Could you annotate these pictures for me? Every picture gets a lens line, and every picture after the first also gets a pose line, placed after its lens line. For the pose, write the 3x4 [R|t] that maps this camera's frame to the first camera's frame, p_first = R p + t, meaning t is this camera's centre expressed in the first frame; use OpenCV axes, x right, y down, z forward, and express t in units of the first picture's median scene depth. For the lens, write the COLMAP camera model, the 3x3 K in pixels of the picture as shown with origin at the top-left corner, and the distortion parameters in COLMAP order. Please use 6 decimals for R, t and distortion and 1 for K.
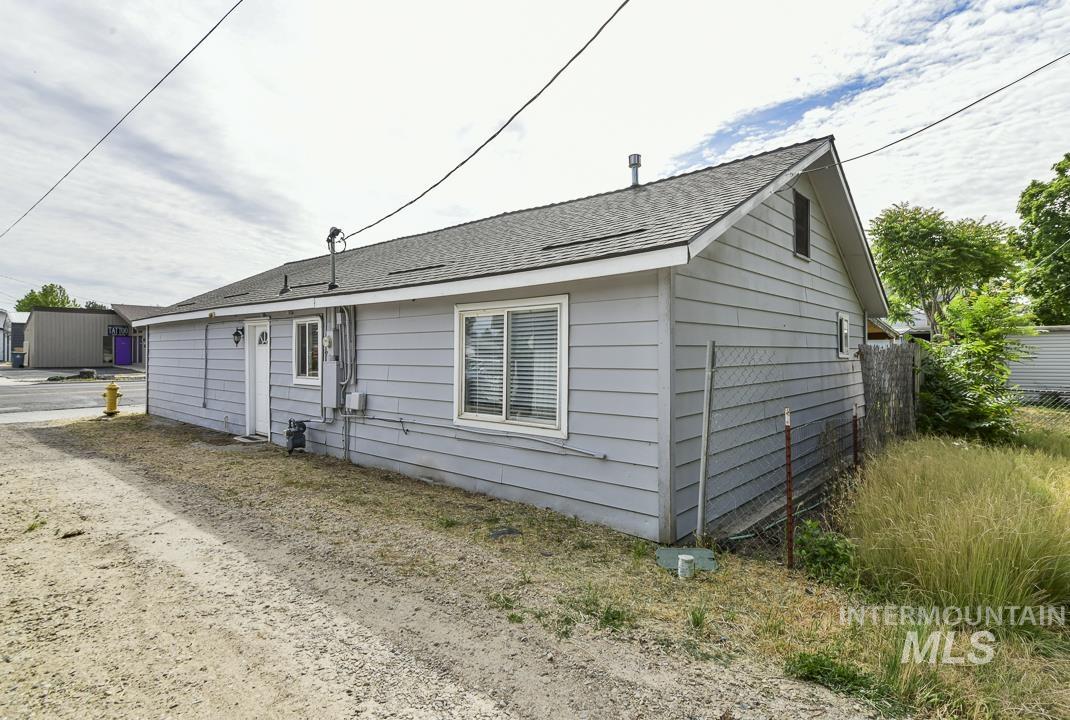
lens RADIAL K [[540.4, 0, 535.0], [0, 540.4, 360.0], [0, 0, 1]] dist [0.001362, -0.000876]
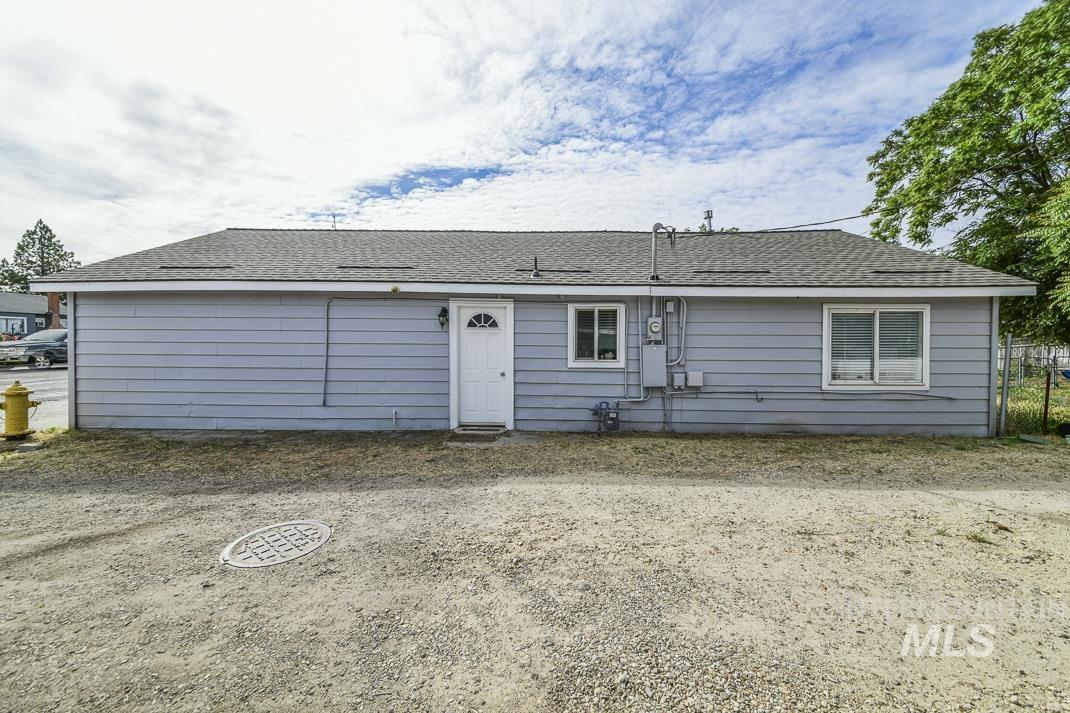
lens RADIAL K [[422.0, 0, 535.0], [0, 422.0, 356.5], [0, 0, 1]] dist [0.027126, -0.000040]
pose [[0.769901, -0.003774, 0.638153, -0.793104], [0.002250, 0.999992, 0.003199, 0.015973], [-0.638160, -0.001027, 0.769903, 0.345226]]
